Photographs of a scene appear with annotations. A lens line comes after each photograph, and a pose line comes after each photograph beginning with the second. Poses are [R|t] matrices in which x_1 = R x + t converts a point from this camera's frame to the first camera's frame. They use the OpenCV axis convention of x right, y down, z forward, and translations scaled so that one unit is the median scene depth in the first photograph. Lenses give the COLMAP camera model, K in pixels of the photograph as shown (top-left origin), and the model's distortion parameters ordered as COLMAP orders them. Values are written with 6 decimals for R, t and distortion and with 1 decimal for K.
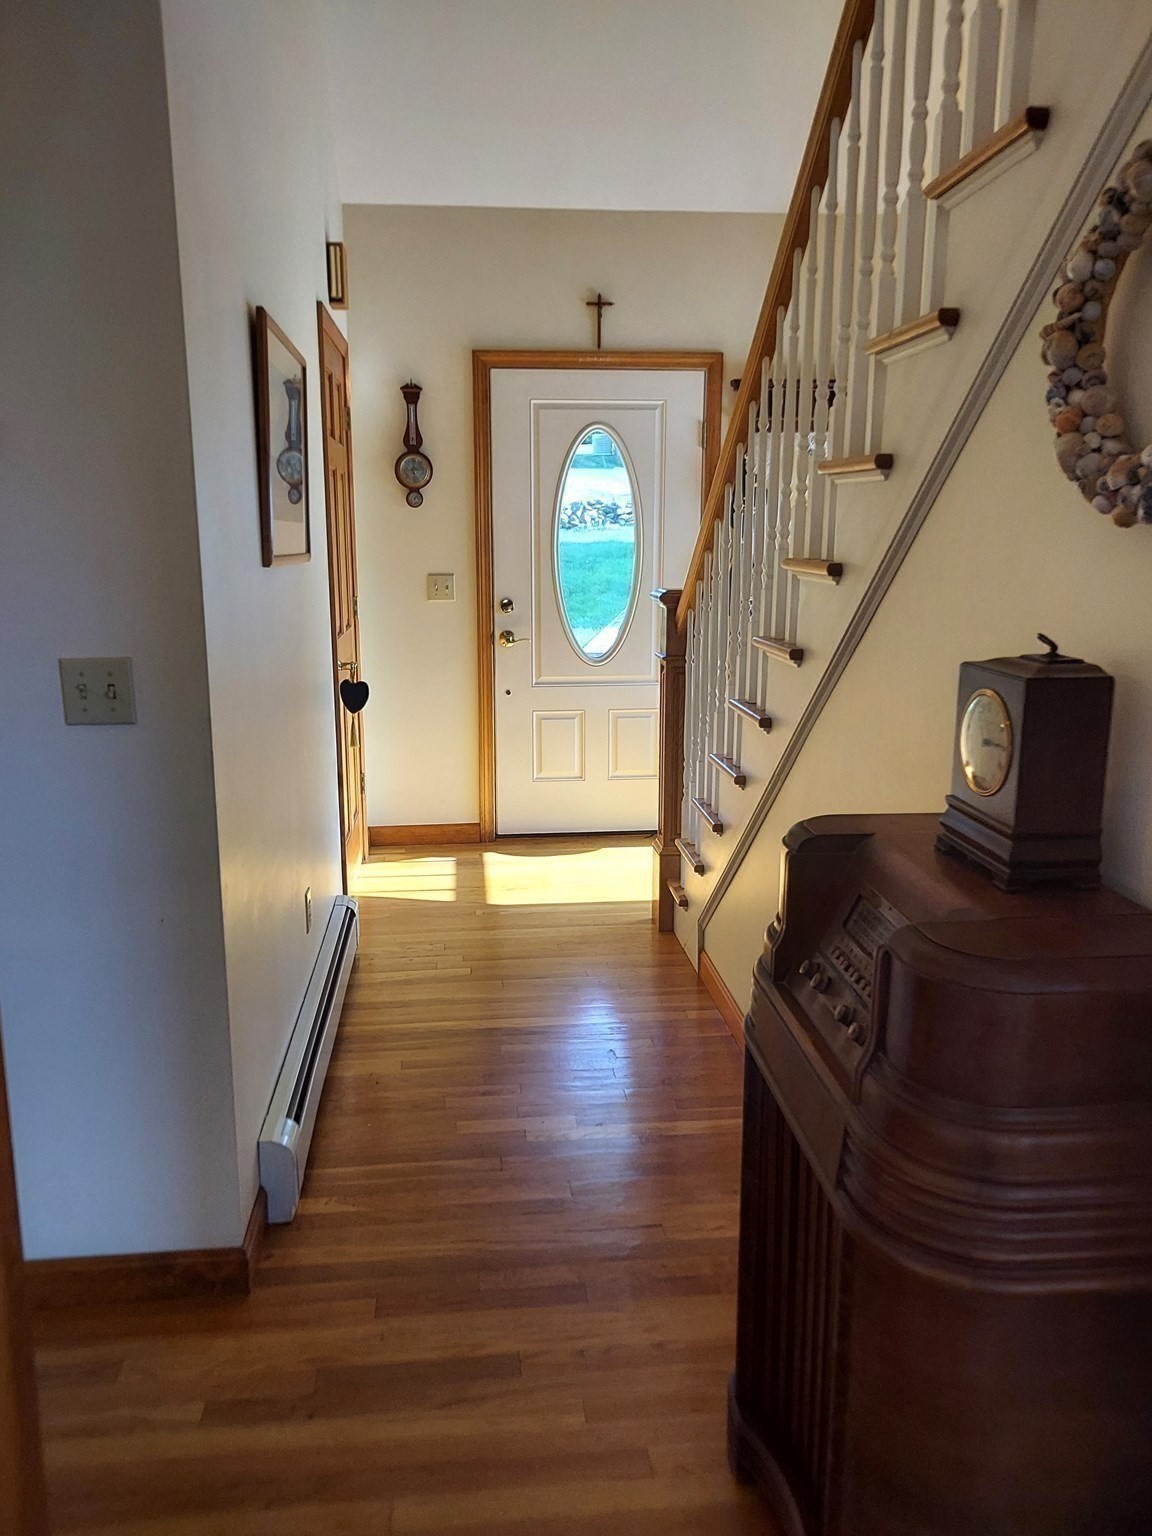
lens RADIAL K [[1138.1, 0, 575.1], [0, 1138.1, 769.2], [0, 0, 1]] dist [0.005649, -0.002816]
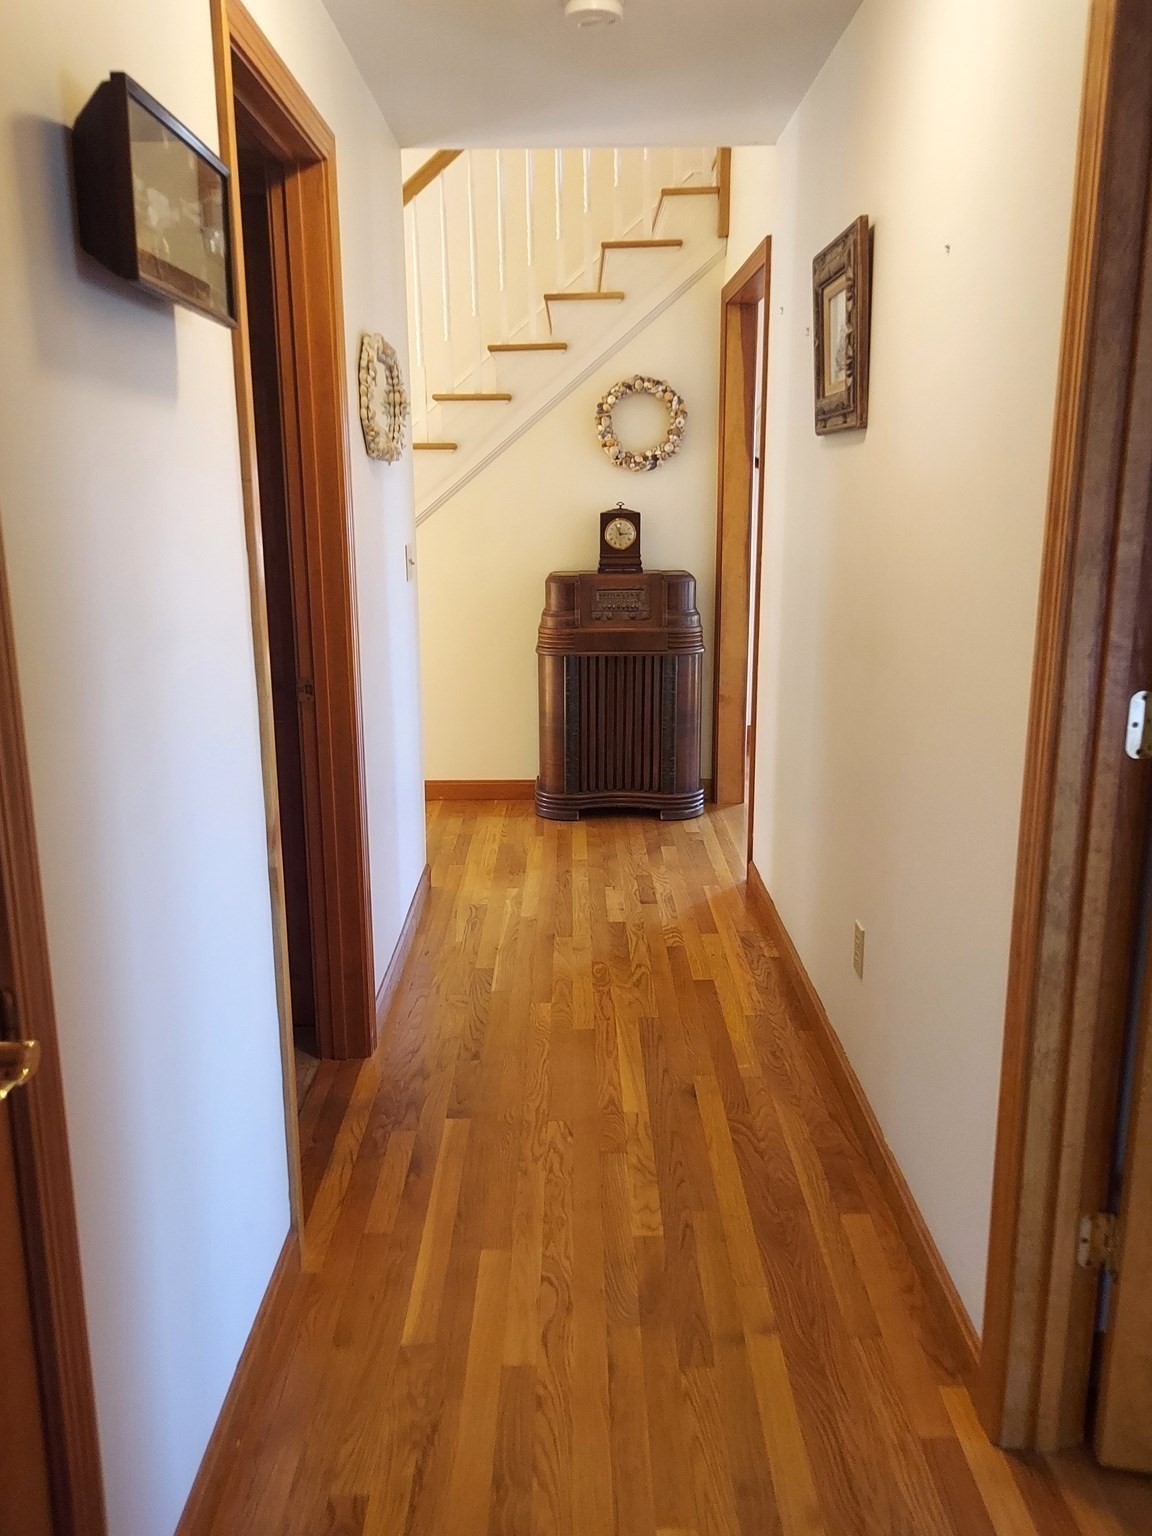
lens RADIAL K [[1138.1, 0, 574.8], [0, 1138.1, 763.9], [0, 0, 1]] dist [0.005649, -0.002816]
pose [[0.099939, -0.233309, 0.967253, -2.344032], [0.208417, 0.955463, 0.208931, -0.081906], [-0.972921, 0.180711, 0.144113, 0.542946]]
